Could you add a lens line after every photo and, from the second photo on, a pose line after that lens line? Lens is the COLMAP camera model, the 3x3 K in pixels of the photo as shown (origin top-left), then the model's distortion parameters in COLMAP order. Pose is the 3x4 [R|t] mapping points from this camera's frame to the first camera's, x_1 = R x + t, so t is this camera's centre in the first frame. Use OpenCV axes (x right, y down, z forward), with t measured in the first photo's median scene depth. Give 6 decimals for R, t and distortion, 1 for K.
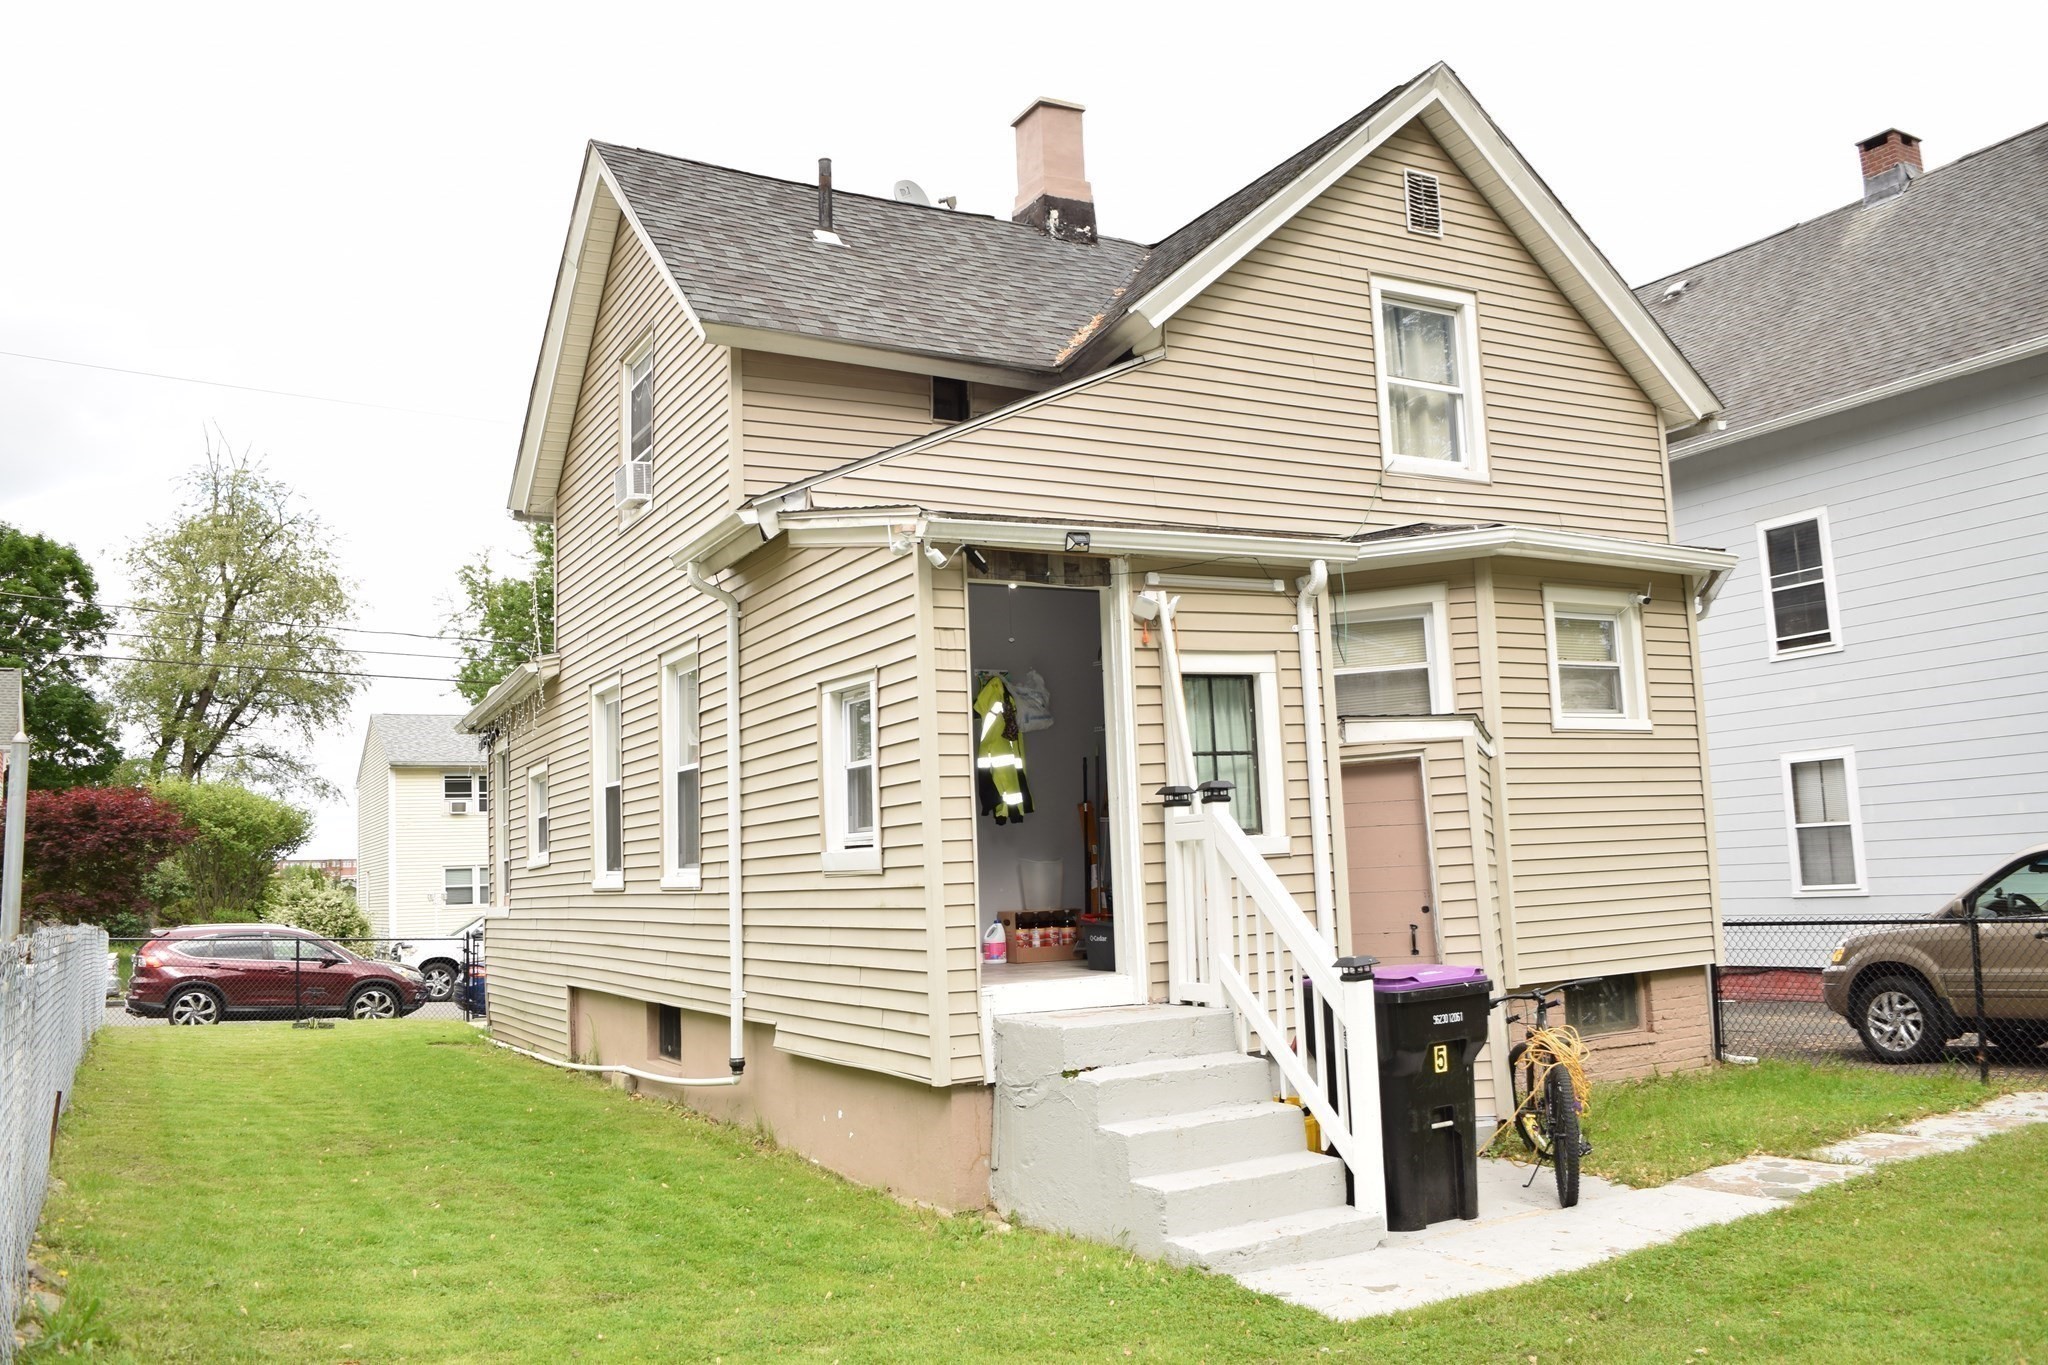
lens RADIAL K [[1621.2, 0, 1021.6], [0, 1621.2, 683.1], [0, 0, 1]] dist [-0.097176, 0.025905]
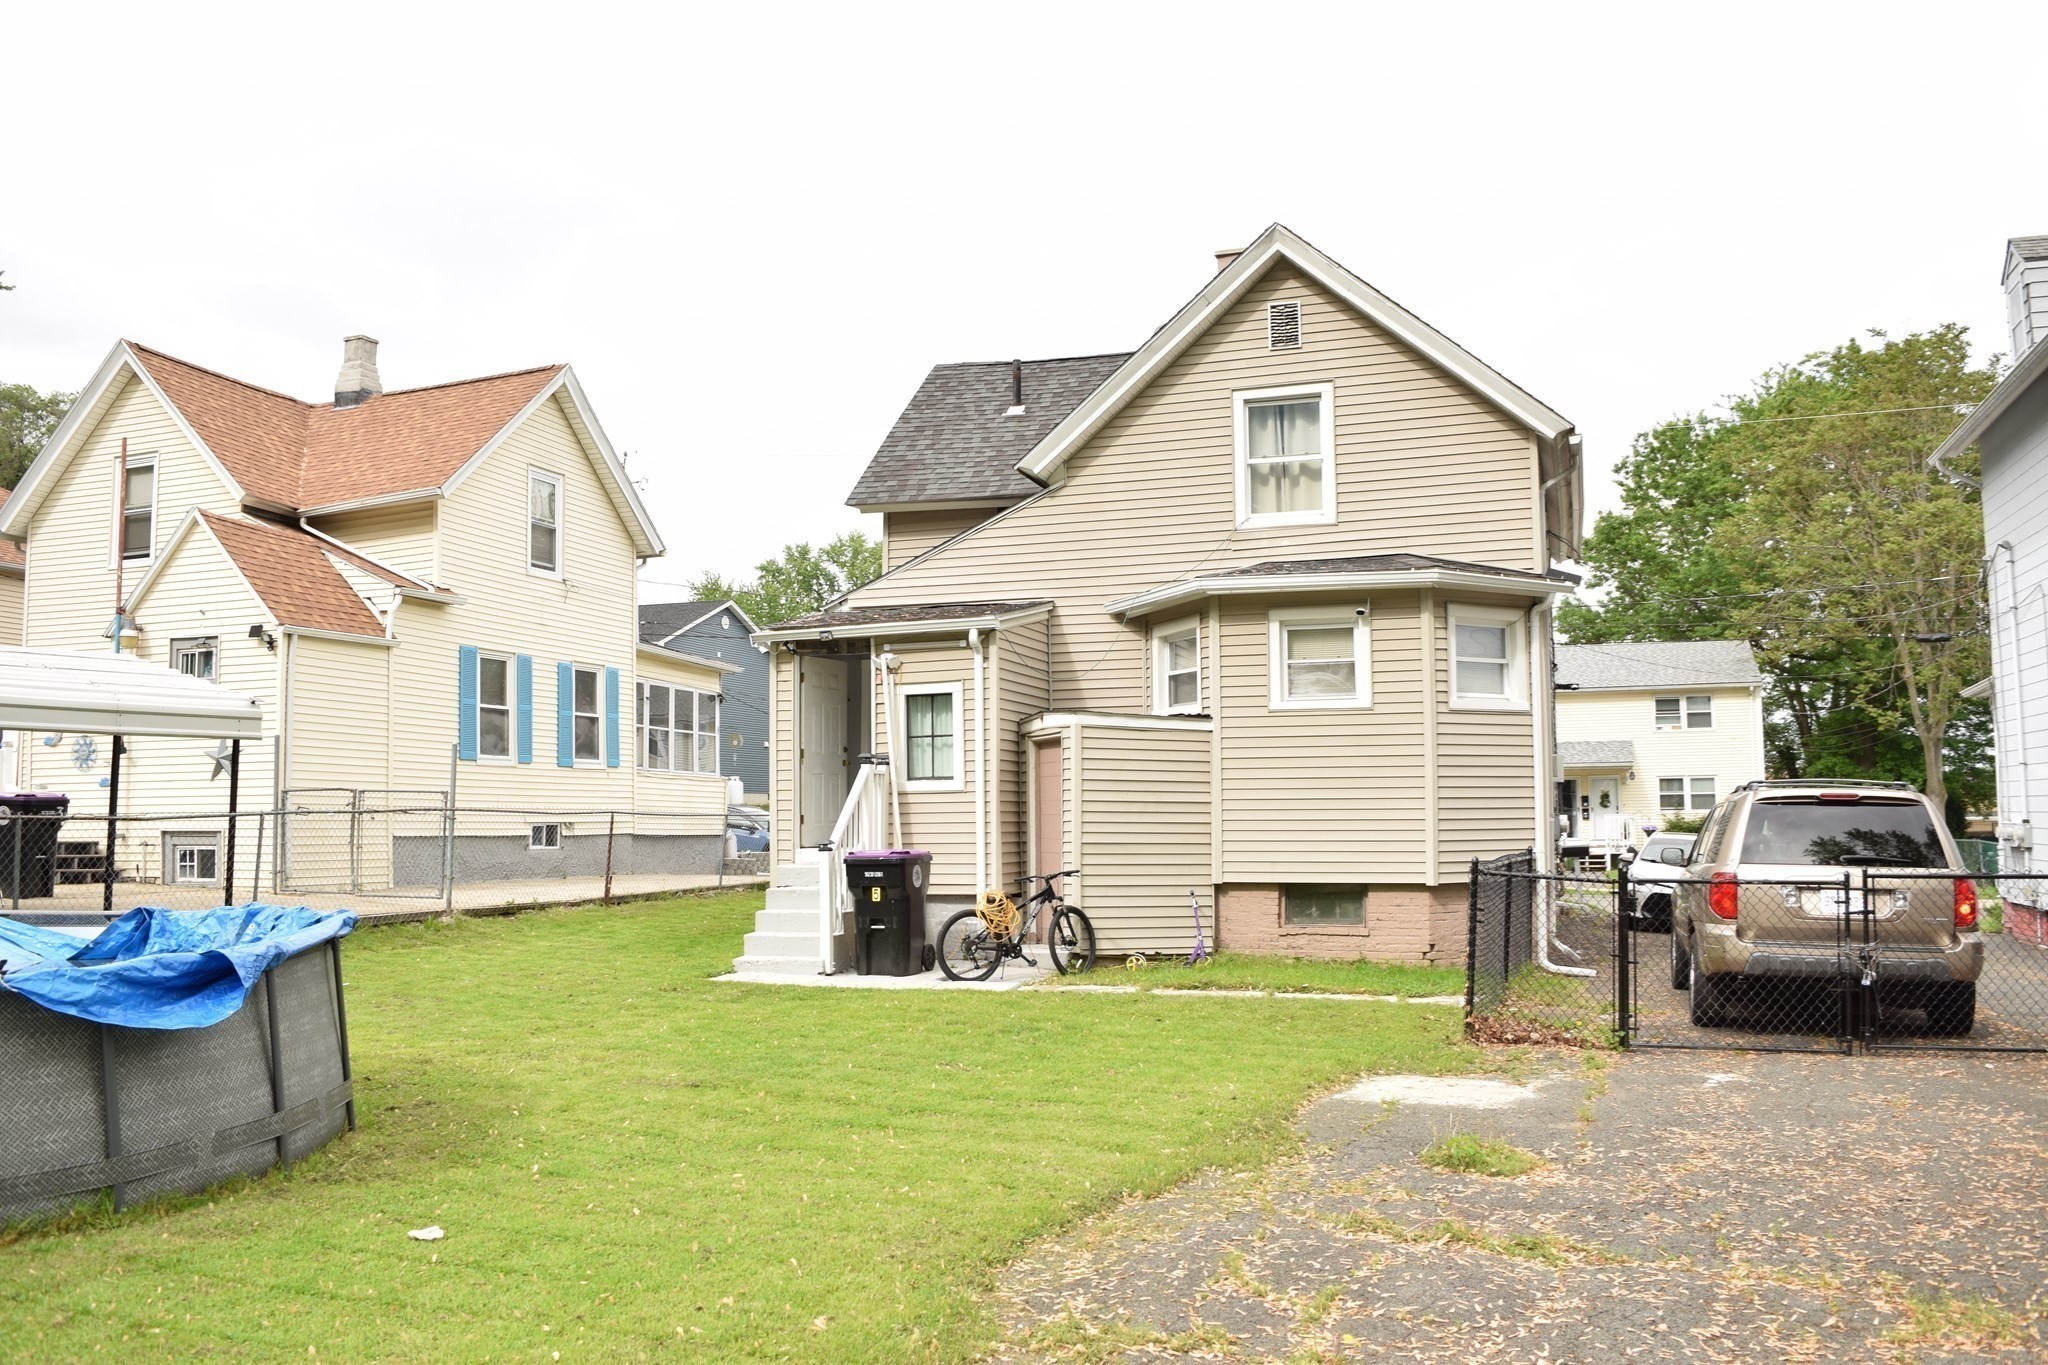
lens RADIAL K [[1621.2, 0, 1017.8], [0, 1621.2, 687.8], [0, 0, 1]] dist [-0.097176, 0.025905]
pose [[0.655644, -0.018030, -0.754855, 1.185651], [0.065206, 0.997332, 0.032814, -0.049638], [0.752249, -0.070736, 0.655071, -0.112108]]
